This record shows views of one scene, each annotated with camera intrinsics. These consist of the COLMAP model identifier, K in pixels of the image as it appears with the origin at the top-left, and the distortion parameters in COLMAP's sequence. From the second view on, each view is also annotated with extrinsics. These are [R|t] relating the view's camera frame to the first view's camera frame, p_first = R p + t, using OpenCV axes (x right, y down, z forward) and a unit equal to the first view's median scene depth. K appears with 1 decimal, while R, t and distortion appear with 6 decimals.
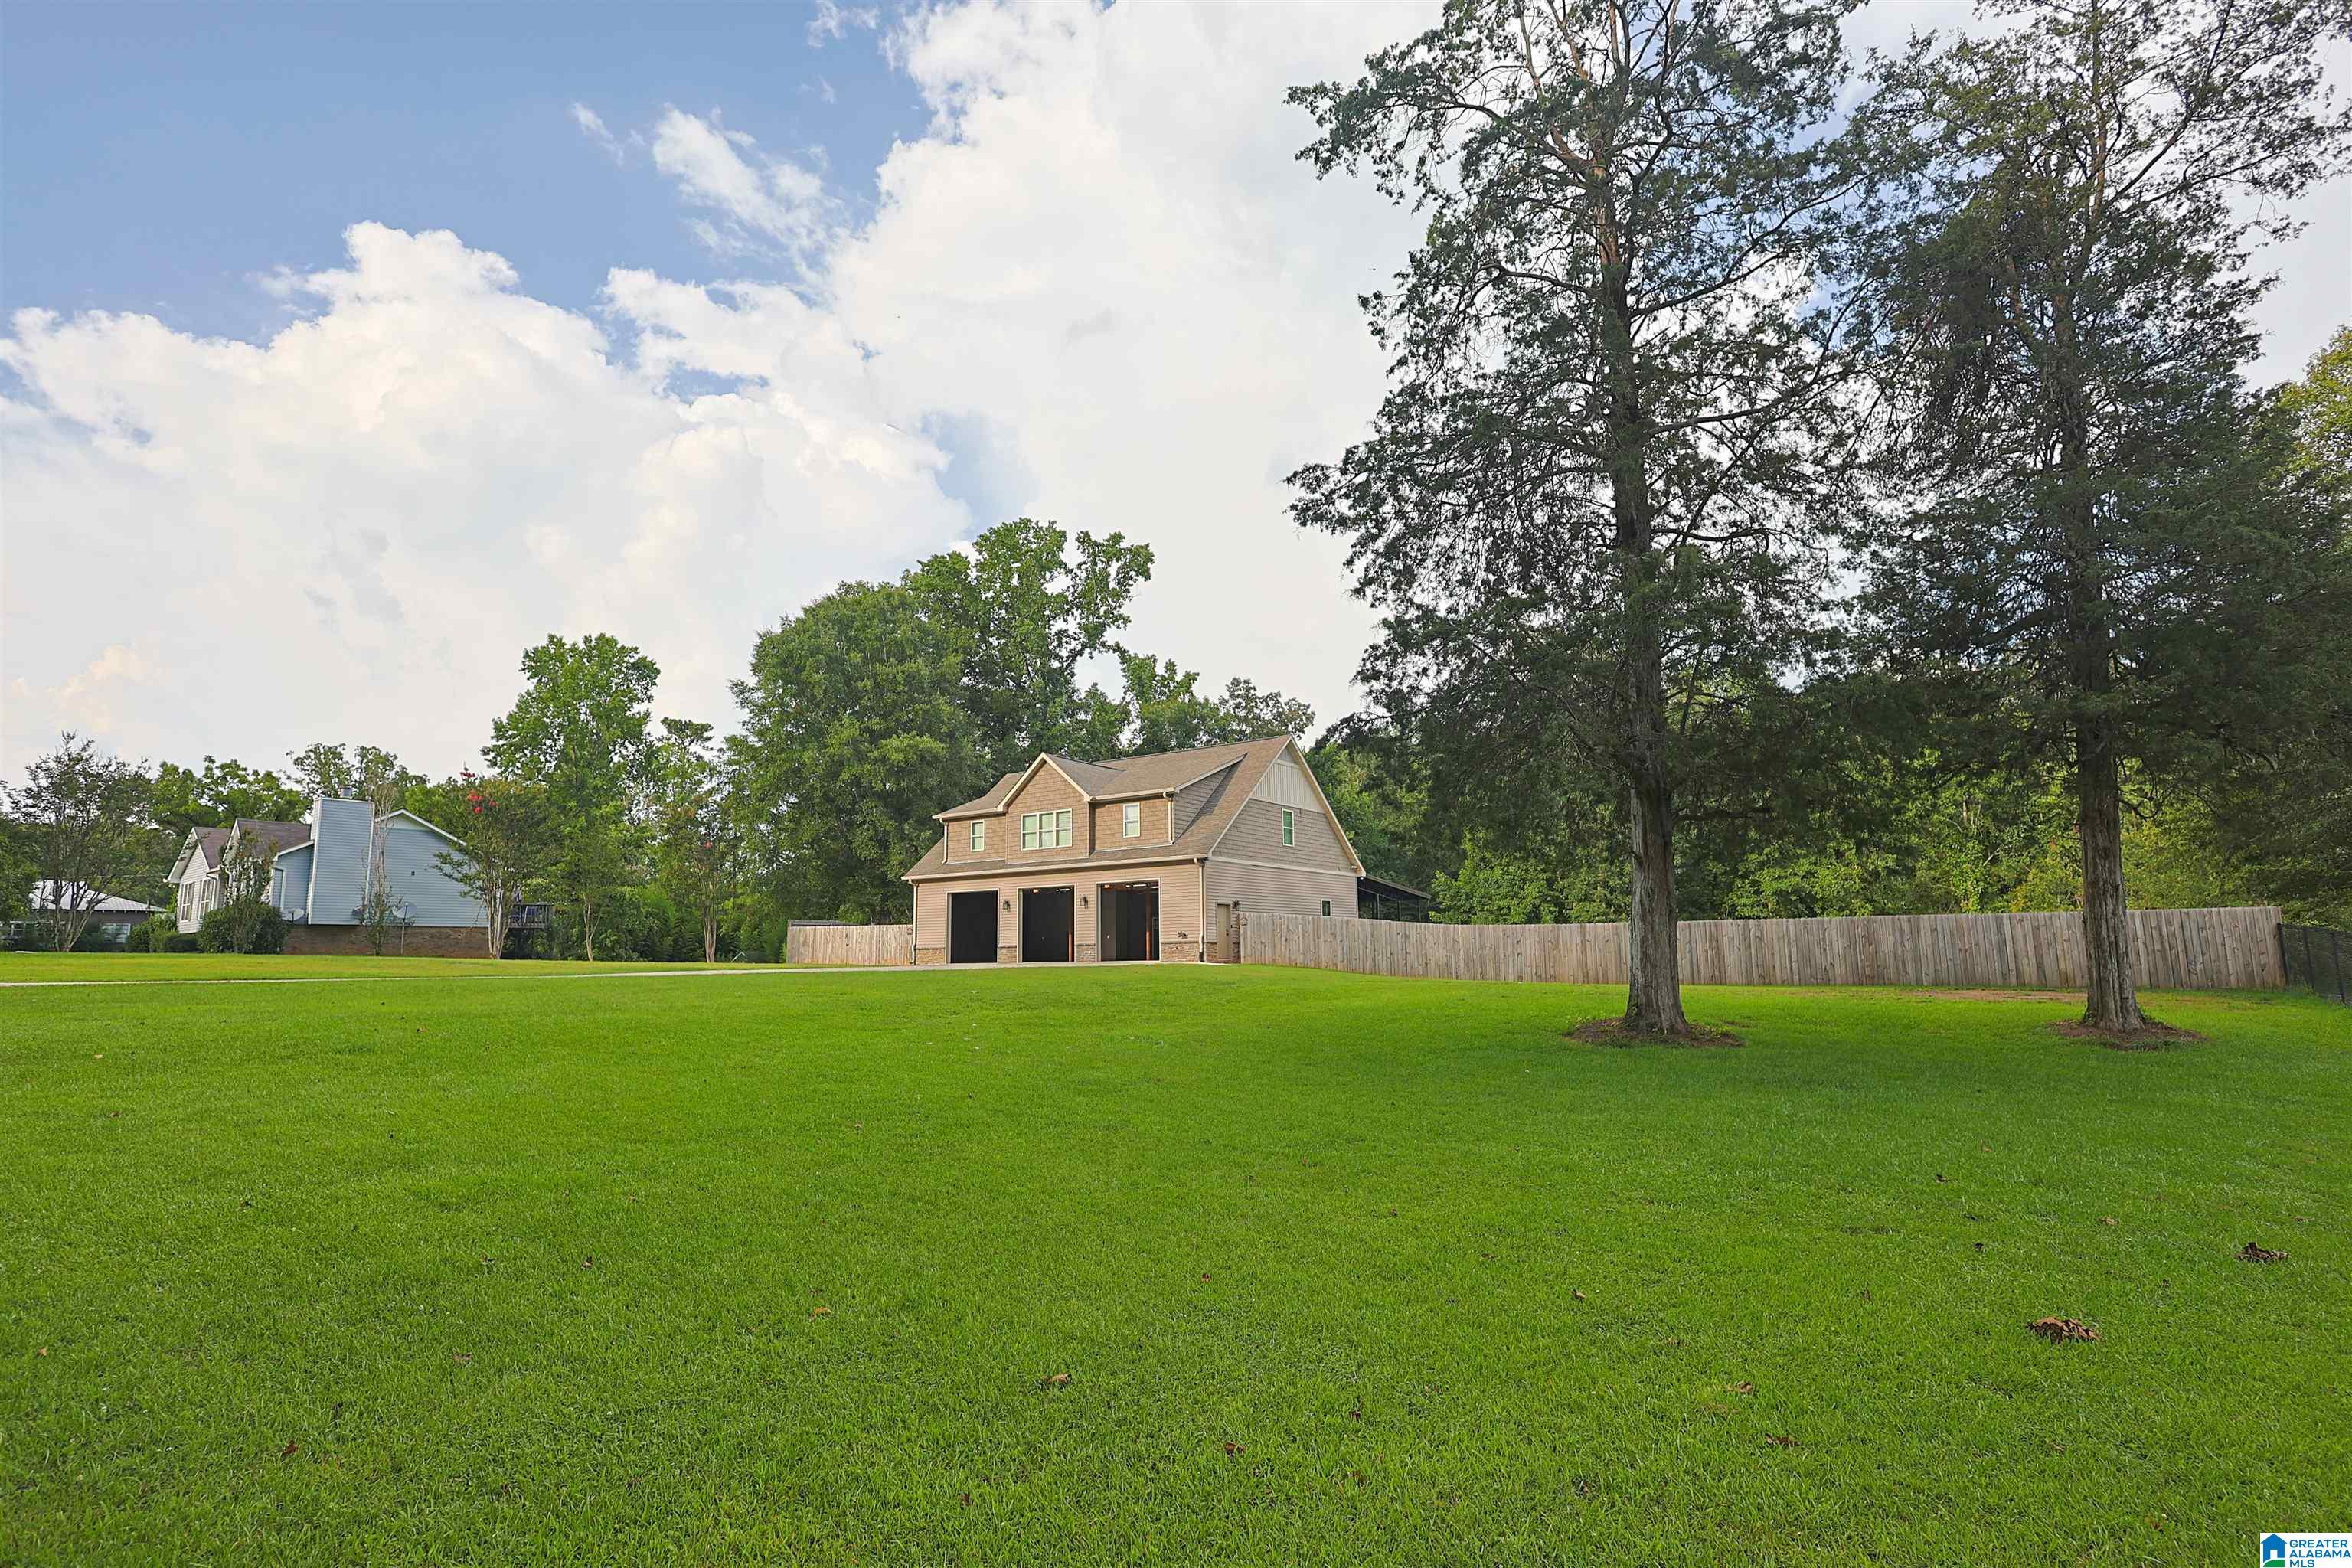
lens RADIAL K [[1132.5, 0, 1166.4], [0, 1132.5, 796.0], [0, 0, 1]] dist [0.000257, -0.000319]
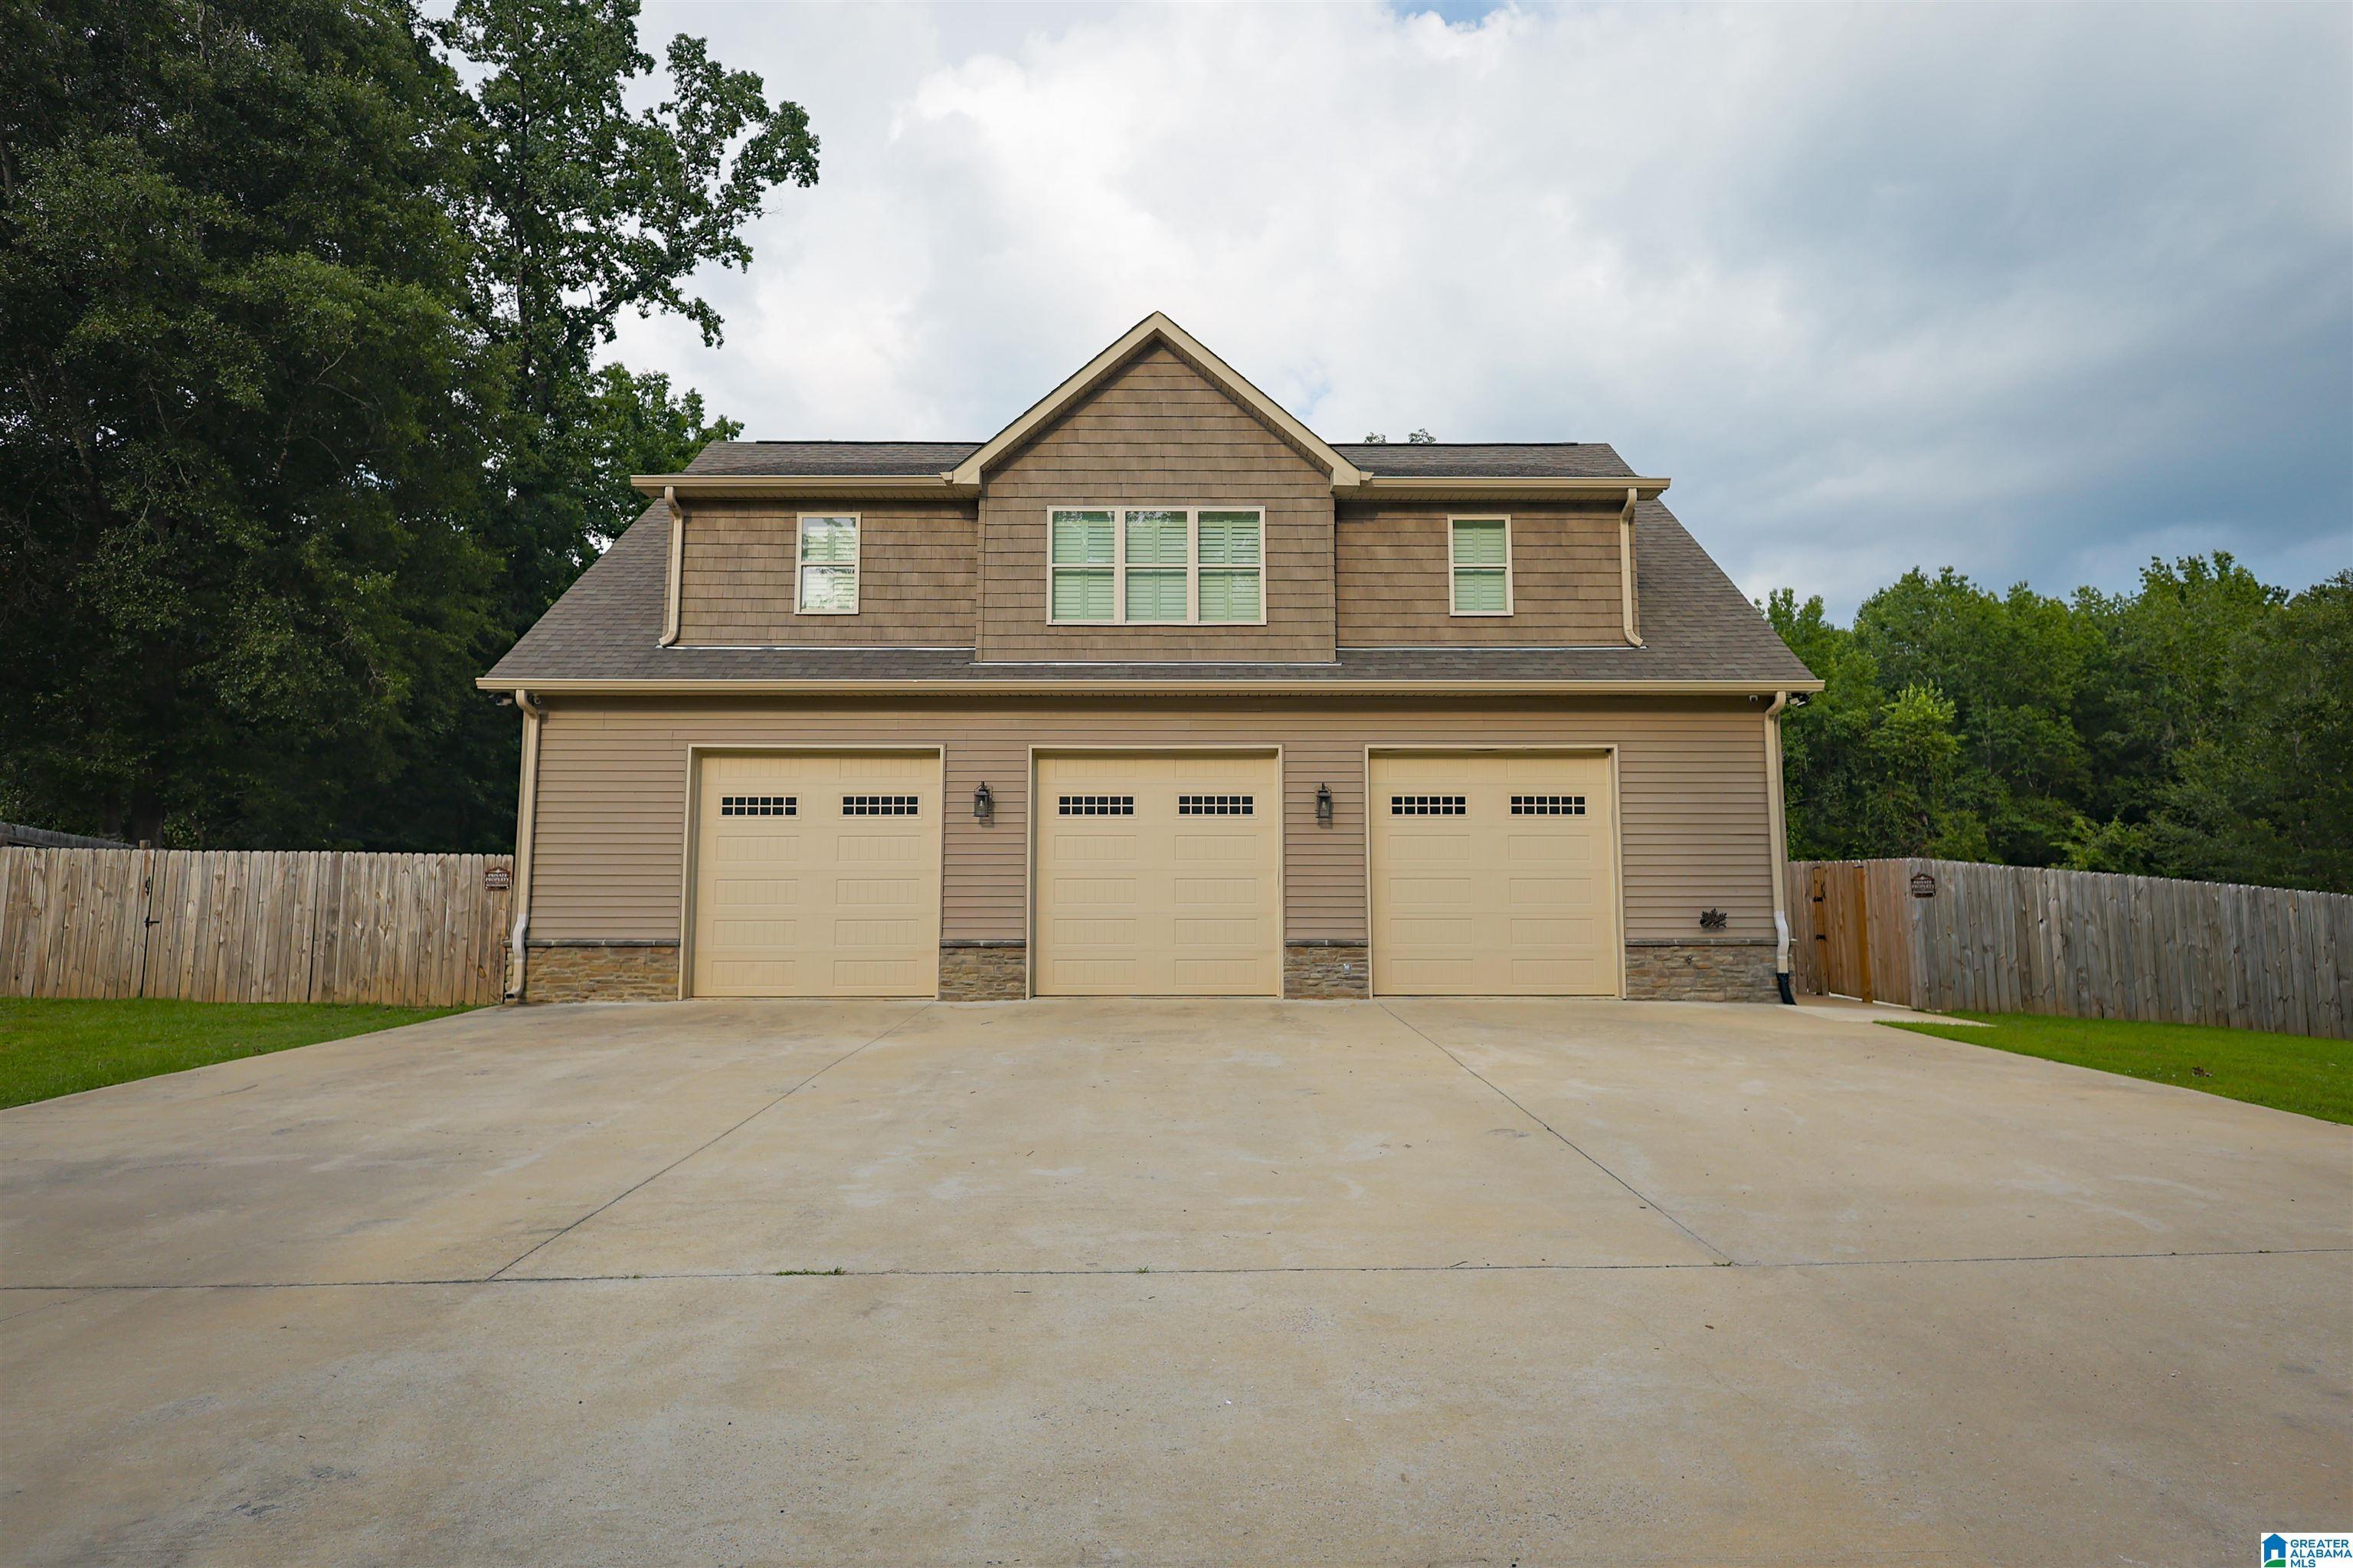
lens RADIAL K [[1221.5, 0, 1185.8], [0, 1221.5, 763.2], [0, 0, 1]] dist [-0.000734, -0.000380]
pose [[0.808505, 0.077982, 0.583300, -0.254426], [-0.094131, 0.995556, -0.002624, 0.073754], [-0.580912, -0.052785, 0.812253, 0.639990]]
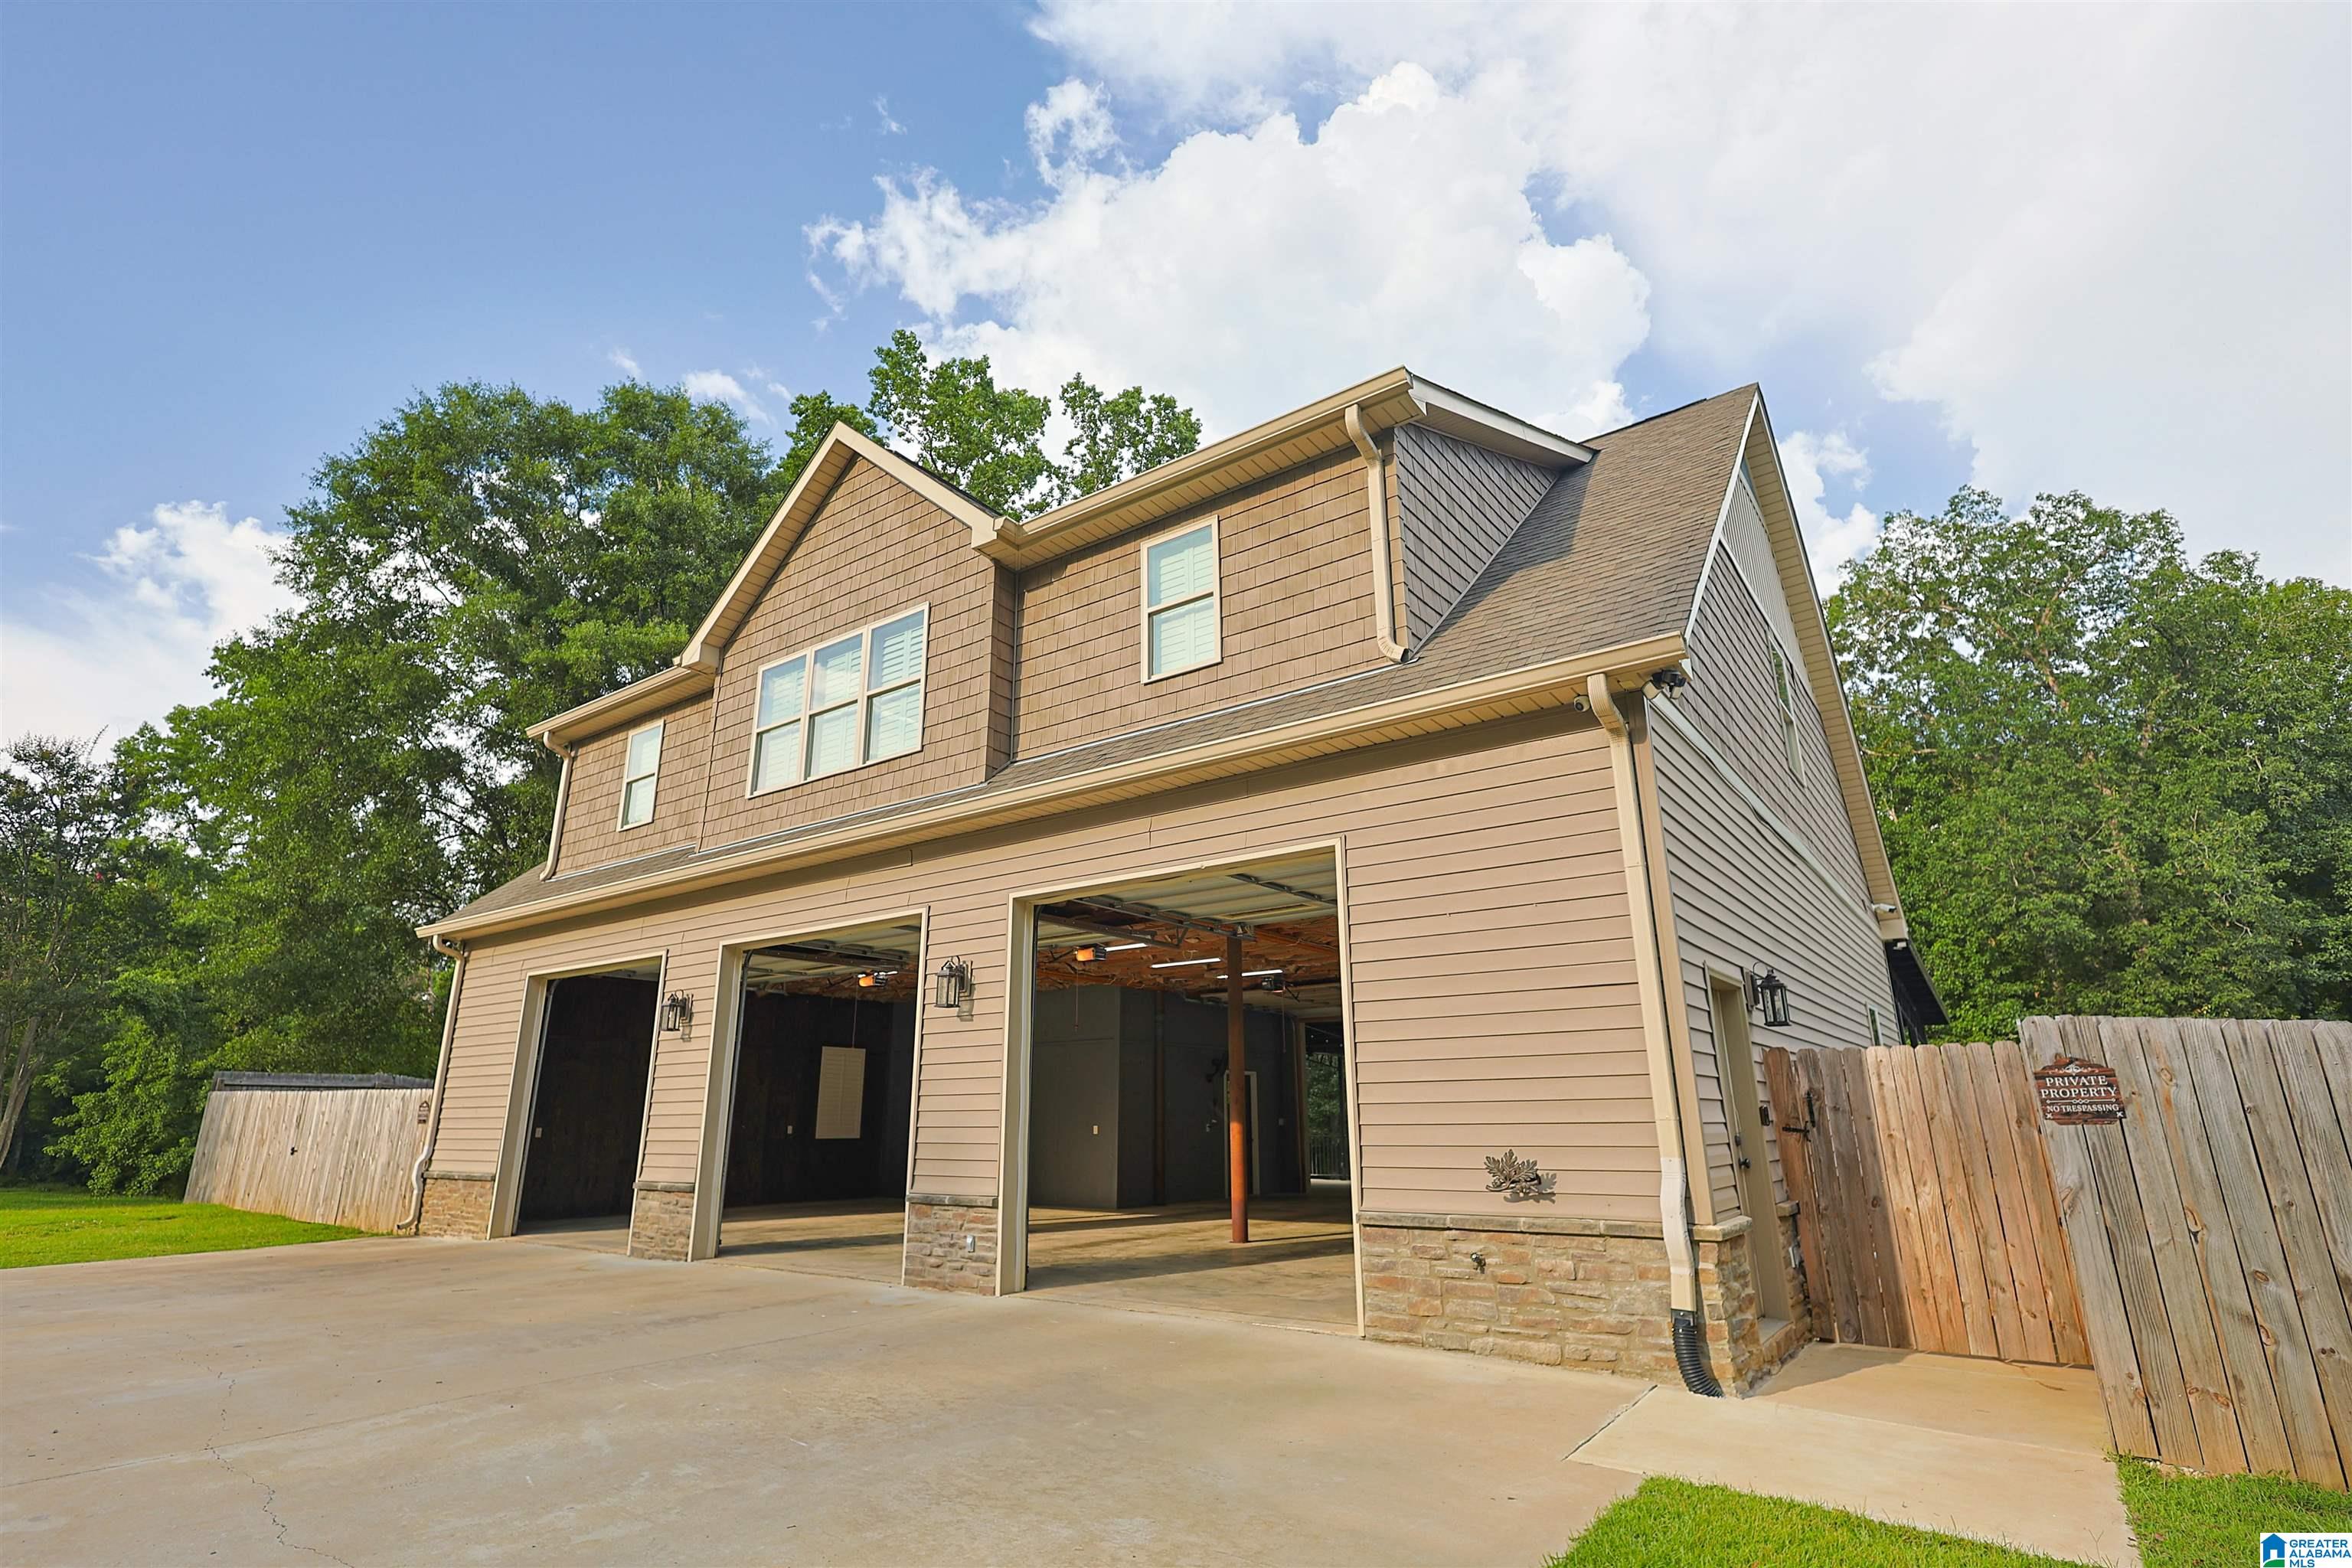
lens RADIAL K [[1136.0, 0, 1176.0], [0, 1136.0, 784.0], [0, 0, 1]] dist [0.000696, -0.000134]
pose [[0.999939, 0.001476, -0.010965, -0.024769], [-0.003028, 0.989727, -0.142935, 0.073207], [0.010641, 0.142959, 0.989671, 0.667541]]
